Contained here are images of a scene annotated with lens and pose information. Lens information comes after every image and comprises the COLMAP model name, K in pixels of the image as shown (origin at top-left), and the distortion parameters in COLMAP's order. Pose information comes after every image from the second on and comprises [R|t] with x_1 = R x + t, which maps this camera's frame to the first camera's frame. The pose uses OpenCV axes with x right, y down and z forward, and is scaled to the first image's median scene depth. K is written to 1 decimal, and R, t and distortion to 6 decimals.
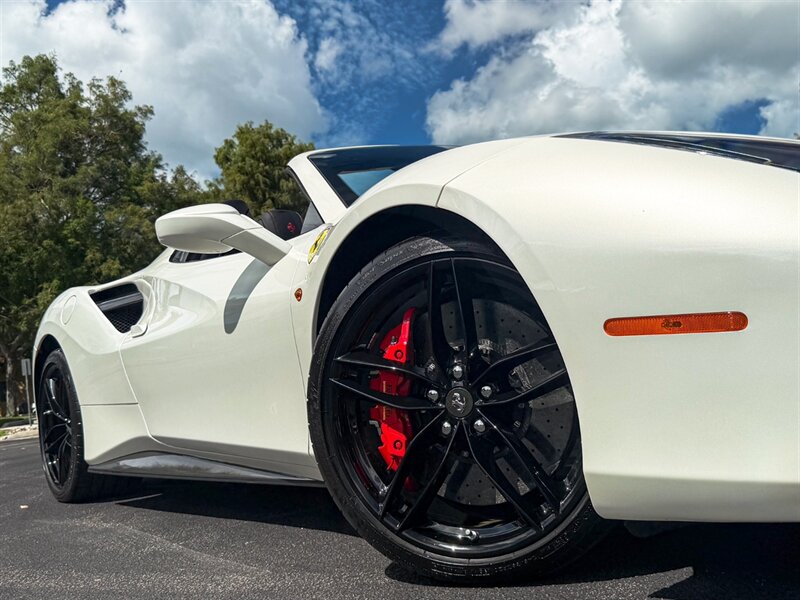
lens RADIAL K [[818.7, 0, 408.9], [0, 818.7, 301.1], [0, 0, 1]] dist [0.060450, 0.000000]
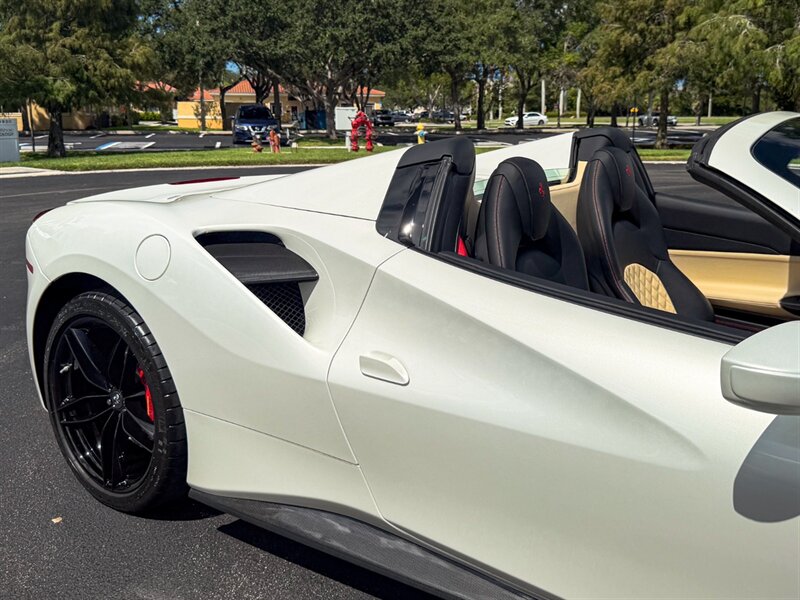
lens RADIAL K [[774.5, 0, 409.1], [0, 774.5, 254.9], [0, 0, 1]] dist [0.043699, 0.000000]
pose [[0.947374, 0.055221, 0.315329, -0.698864], [-0.129687, 0.966766, 0.220327, -0.255348], [-0.292683, -0.249627, 0.923051, 0.637135]]
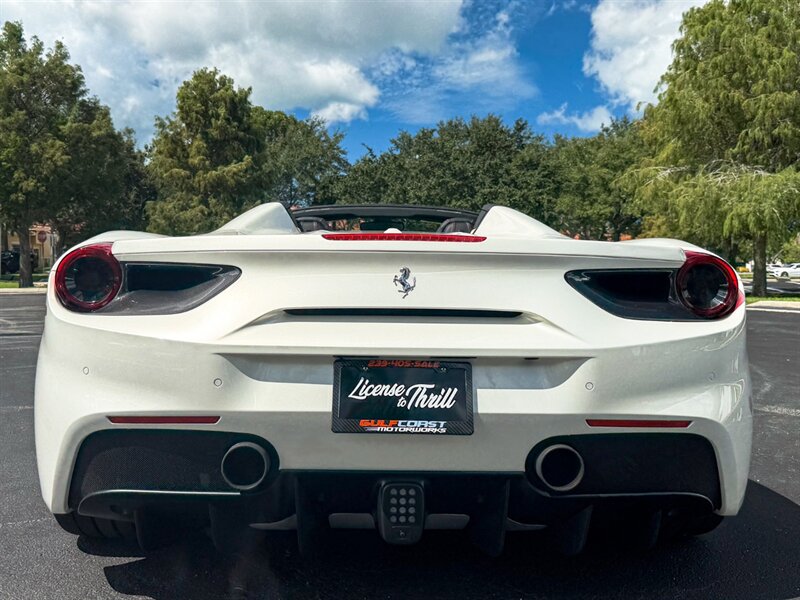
lens RADIAL K [[747.7, 0, 391.8], [0, 747.7, 289.8], [0, 0, 1]] dist [0.054103, 0.000000]
pose [[0.971019, 0.128742, -0.201364, 4.522564], [-0.101864, 0.985094, 0.138611, -0.914495], [0.216207, -0.114083, 0.969659, -1.339559]]
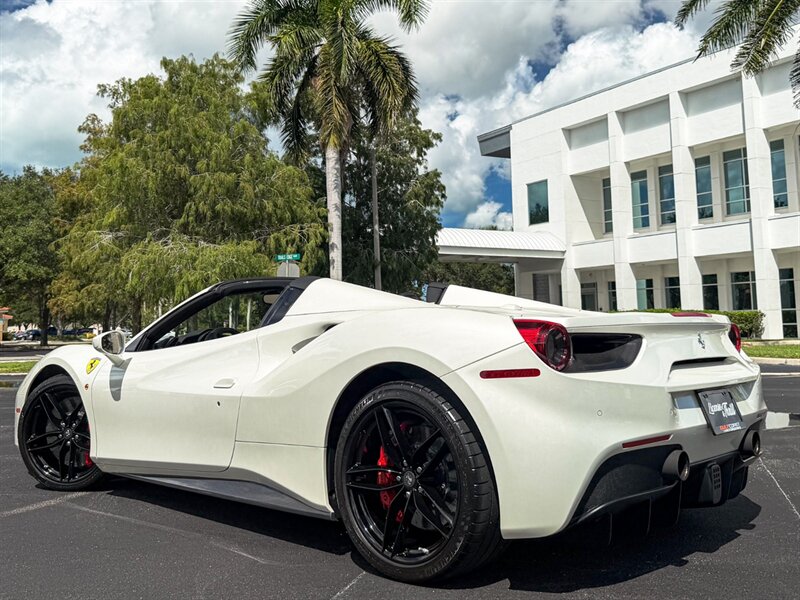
lens RADIAL K [[818.7, 0, 364.6], [0, 818.7, 252.9], [0, 0, 1]] dist [0.060450, 0.000000]
pose [[0.839522, 0.149045, 0.522483, 3.188845], [-0.125353, 0.988828, -0.080660, -0.785758], [-0.528668, 0.002221, 0.848826, -1.479213]]
